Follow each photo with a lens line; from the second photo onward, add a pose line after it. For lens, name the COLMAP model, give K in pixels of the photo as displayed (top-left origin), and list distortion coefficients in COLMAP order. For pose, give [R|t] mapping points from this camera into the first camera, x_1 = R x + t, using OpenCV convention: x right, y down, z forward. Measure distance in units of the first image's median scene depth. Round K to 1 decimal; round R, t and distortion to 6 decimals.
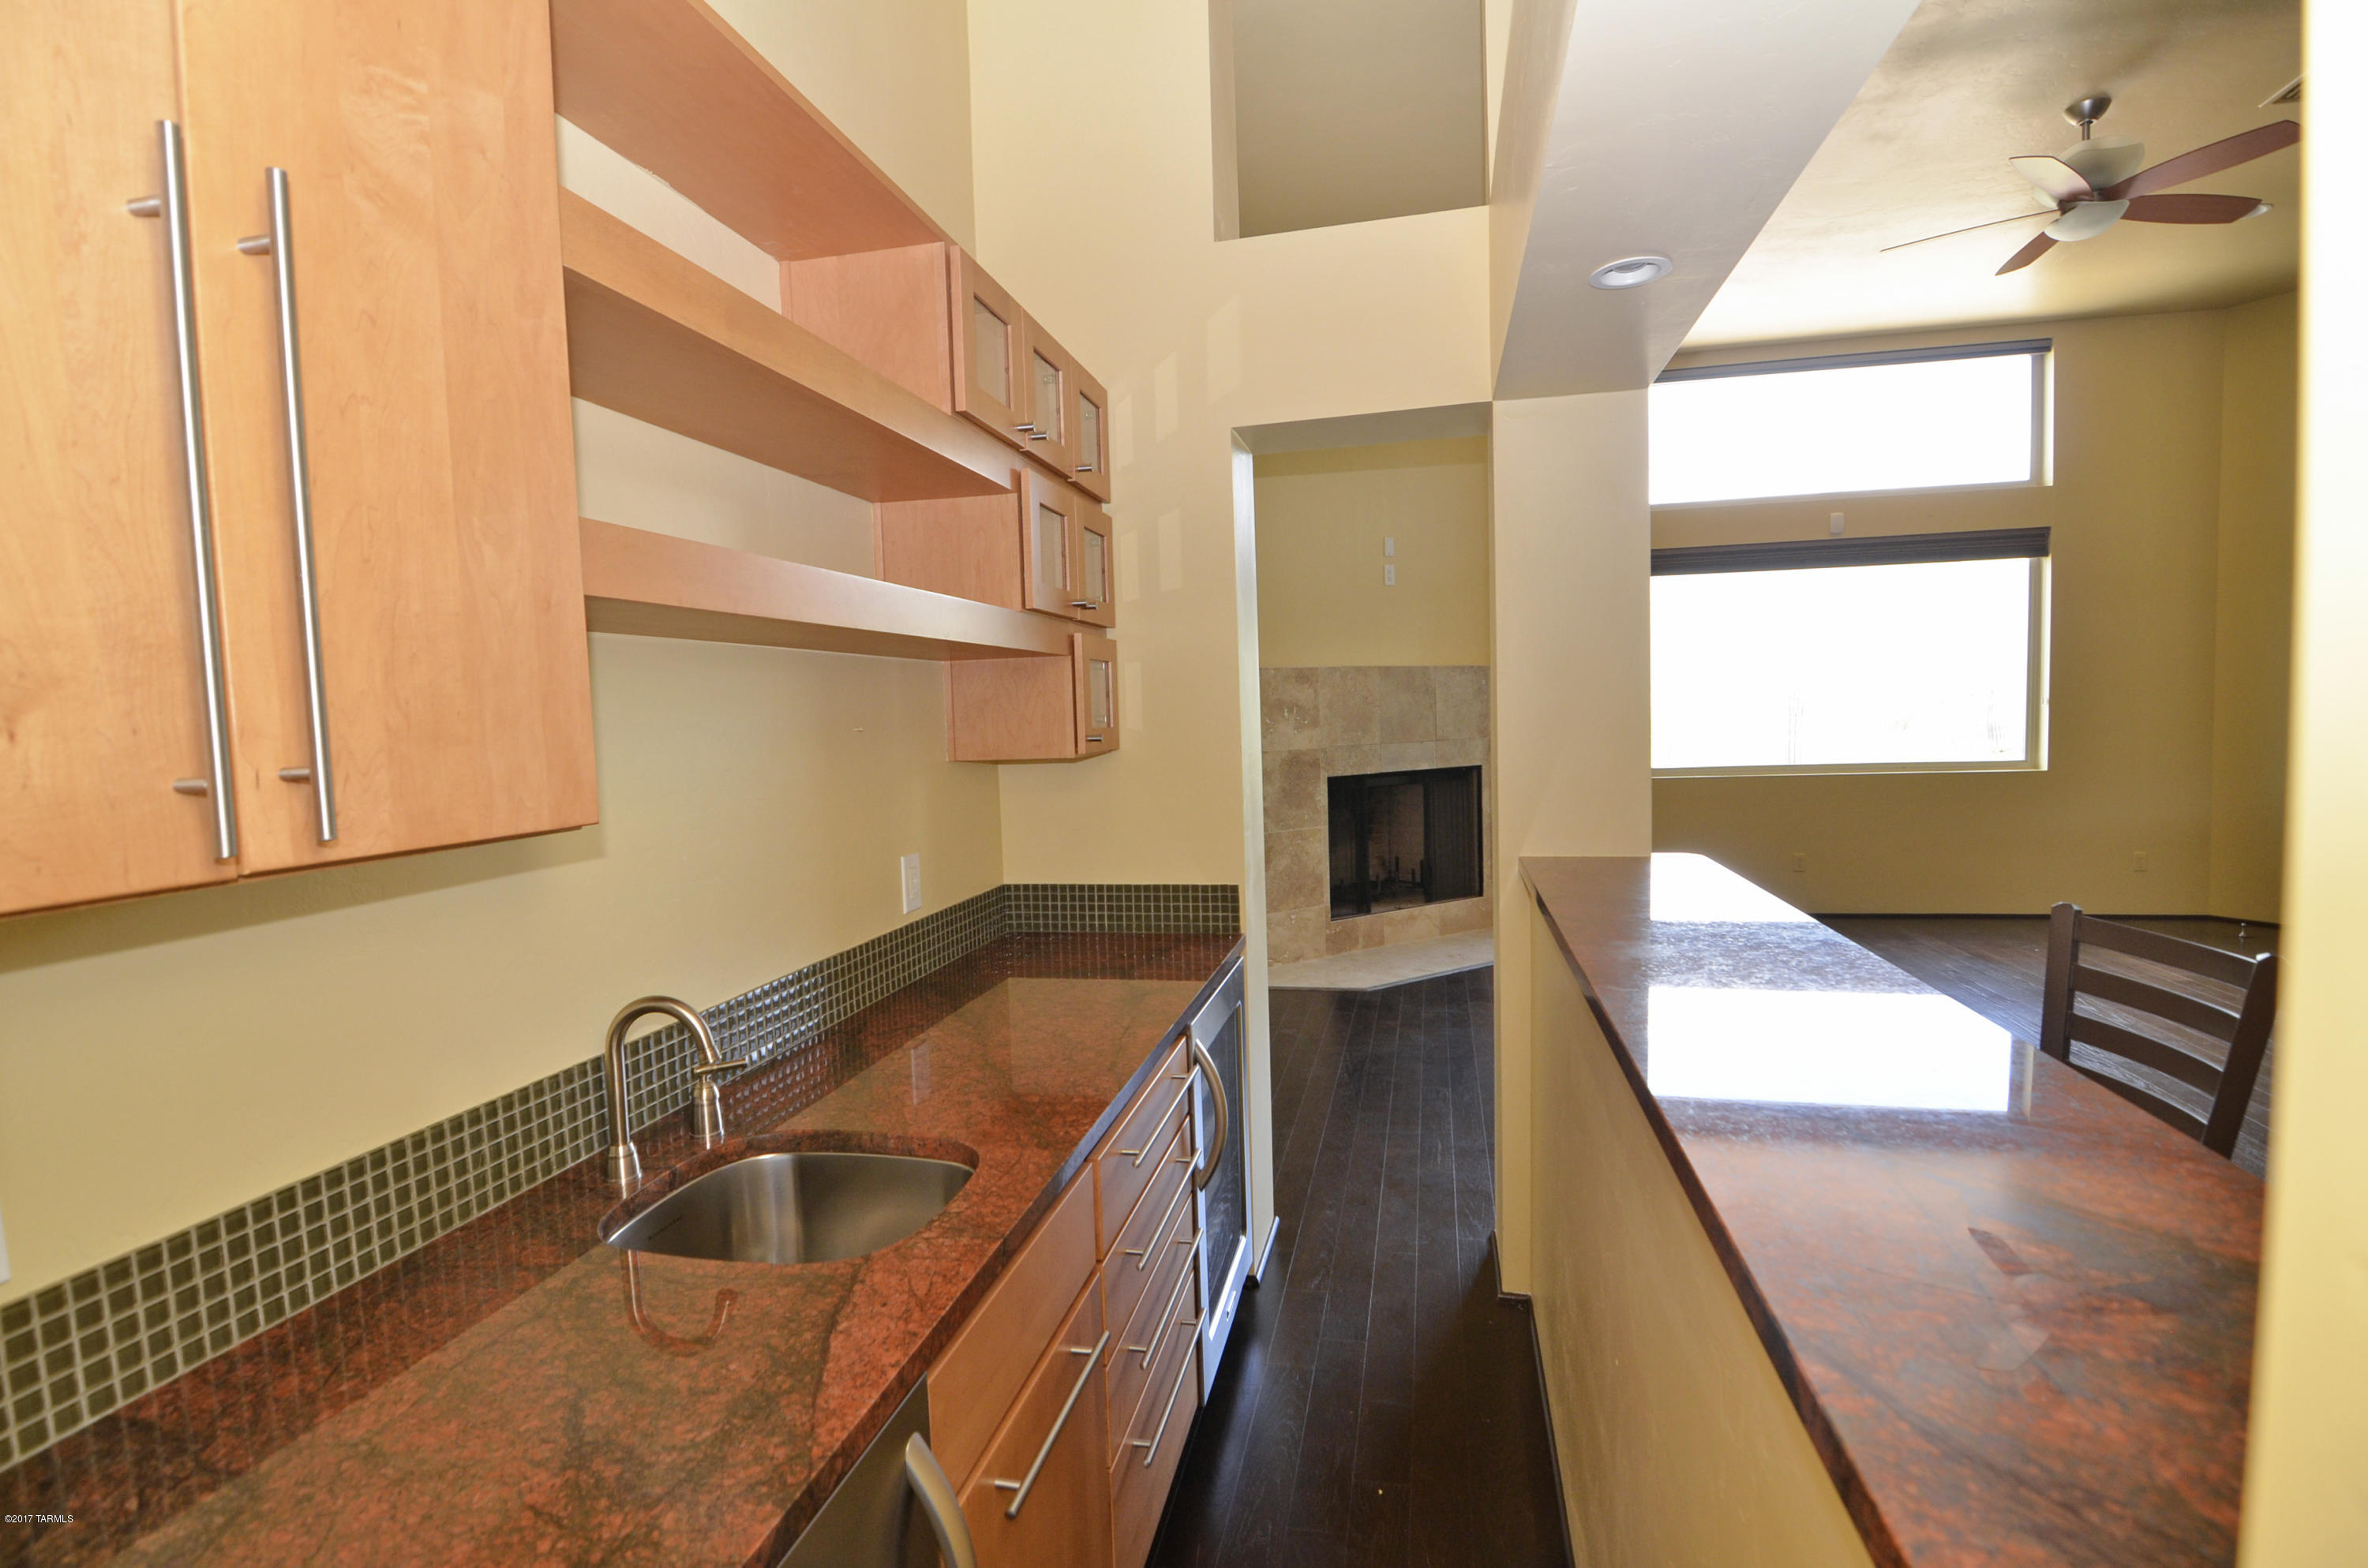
lens RADIAL K [[1149.1, 0, 1169.7], [0, 1149.1, 777.6], [0, 0, 1]] dist [-0.001436, -0.004894]
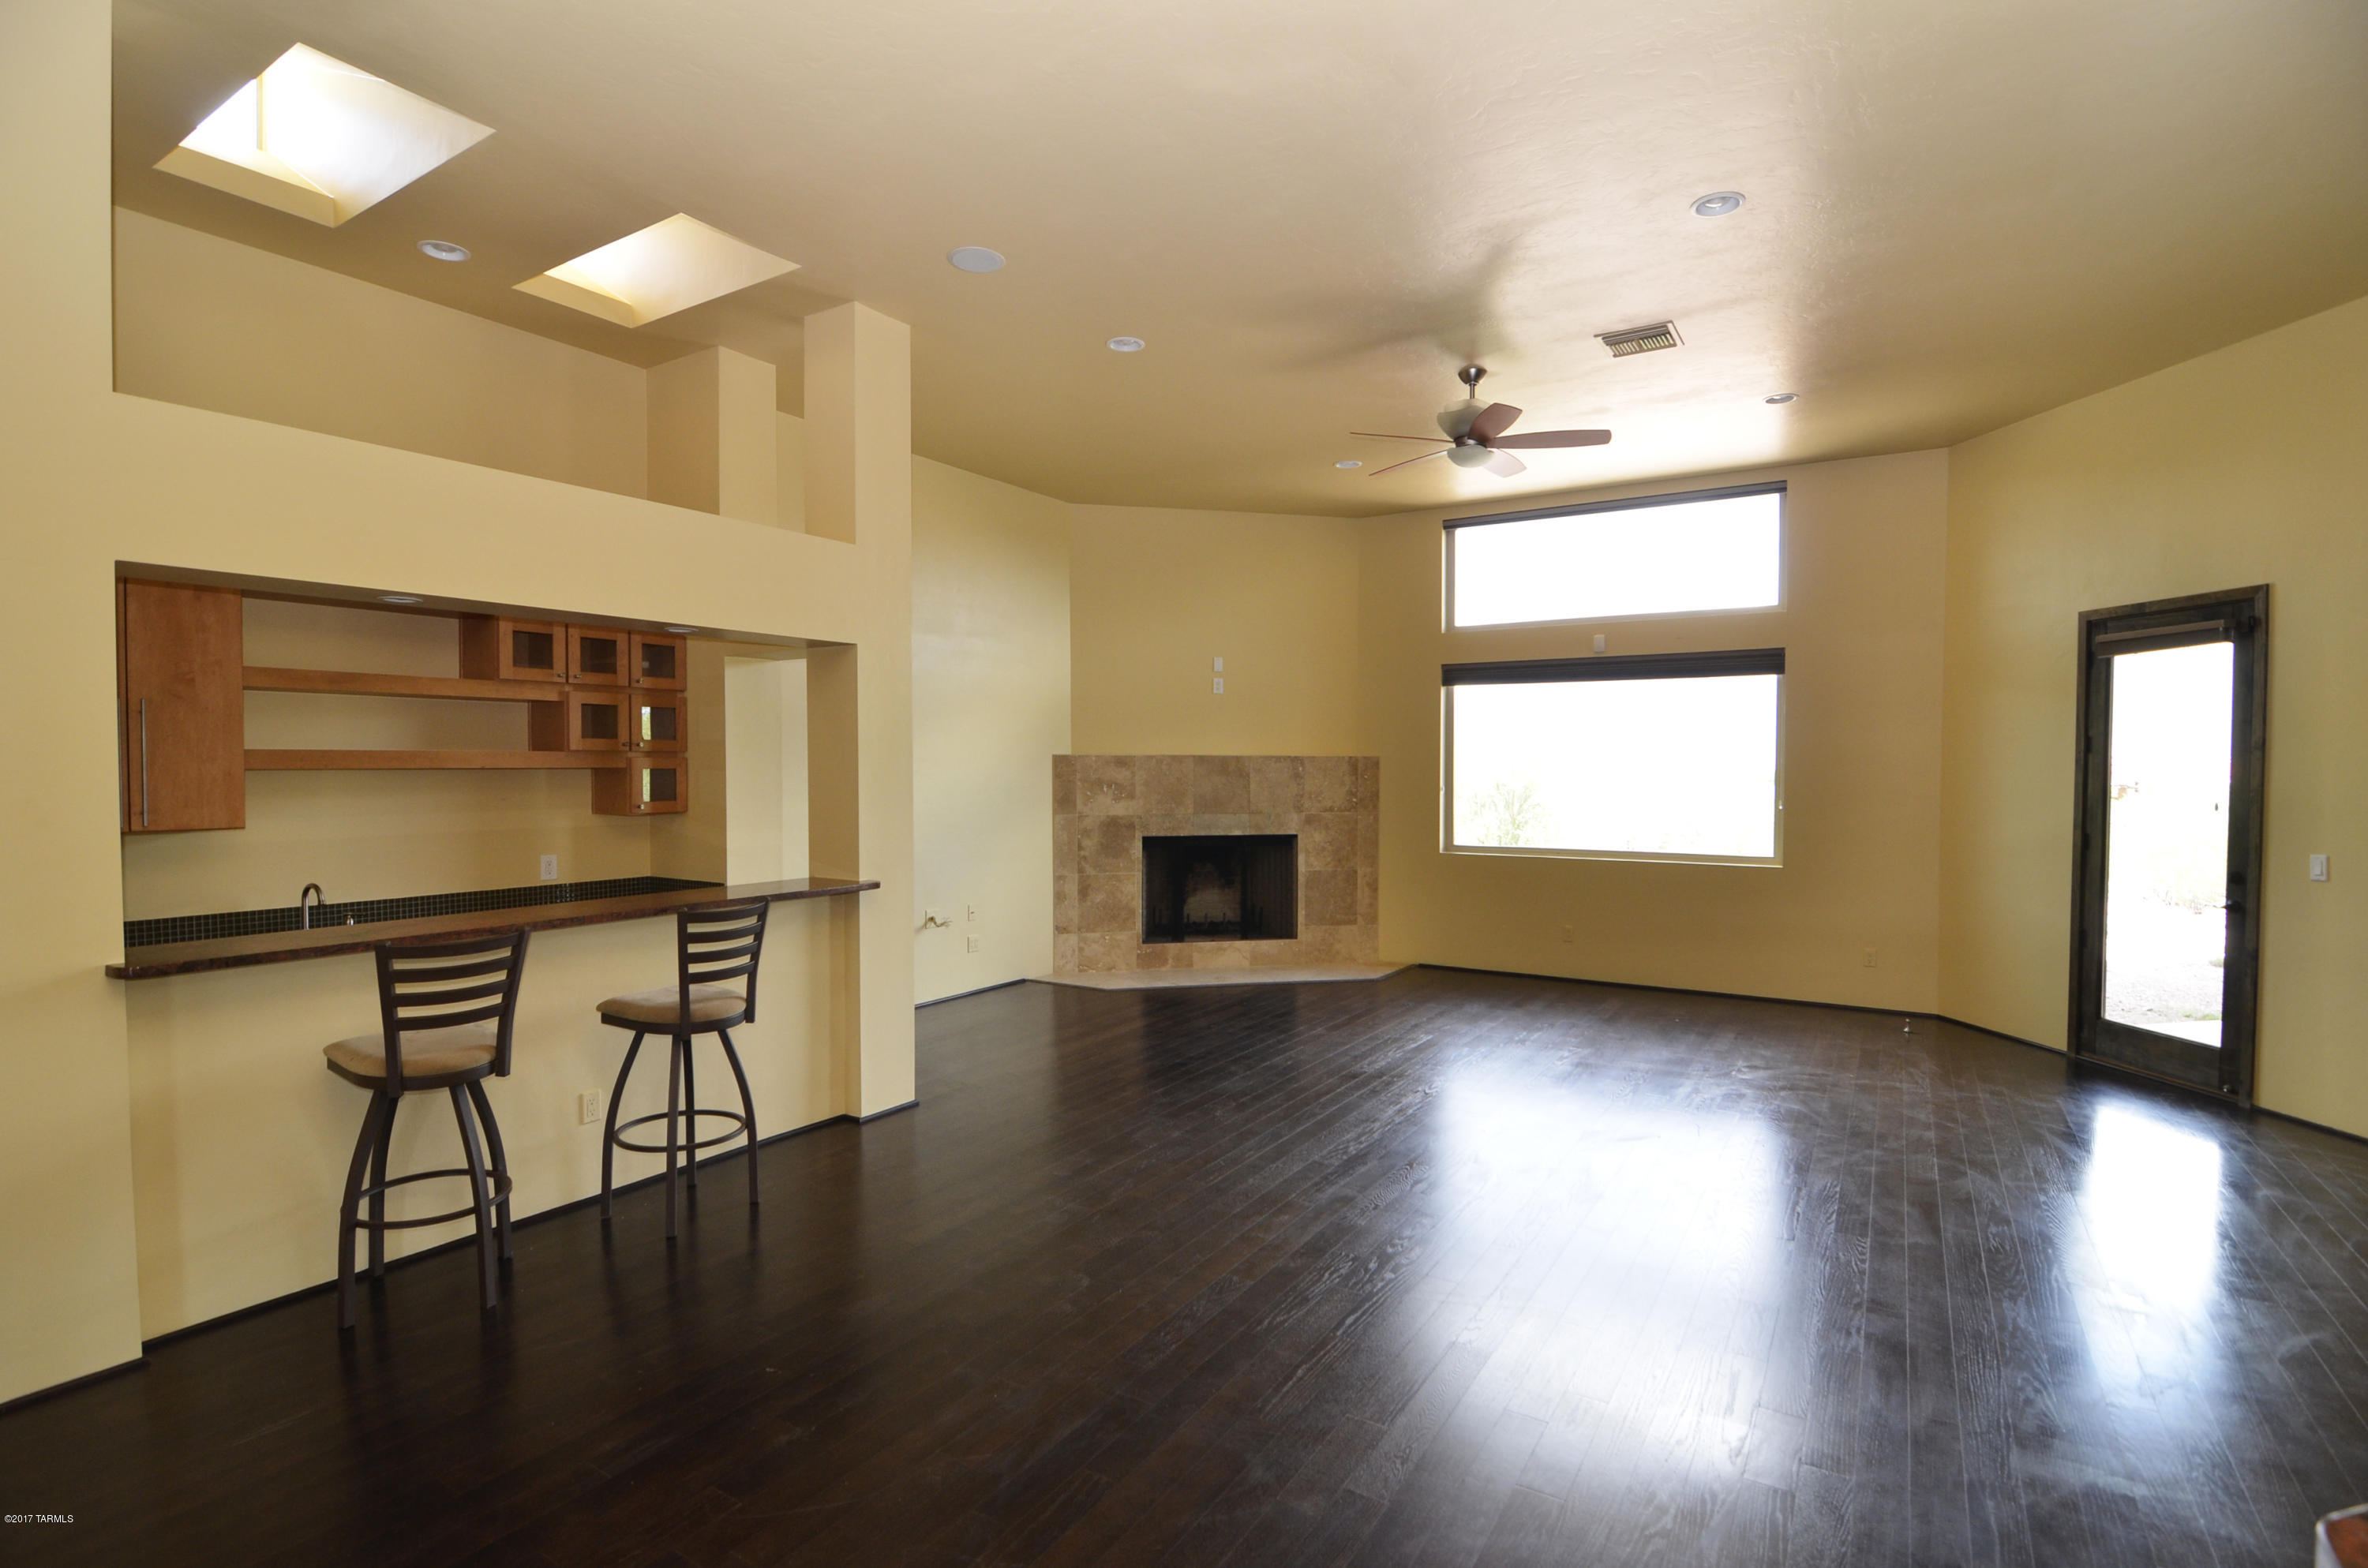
lens RADIAL K [[1149.1, 0, 1173.4], [0, 1149.1, 779.5], [0, 0, 1]] dist [-0.001436, -0.004894]
pose [[0.936768, 0.036842, -0.348005, 0.608372], [-0.052281, 0.998016, -0.035075, -0.020898], [0.346023, 0.051051, 0.936836, -0.247008]]
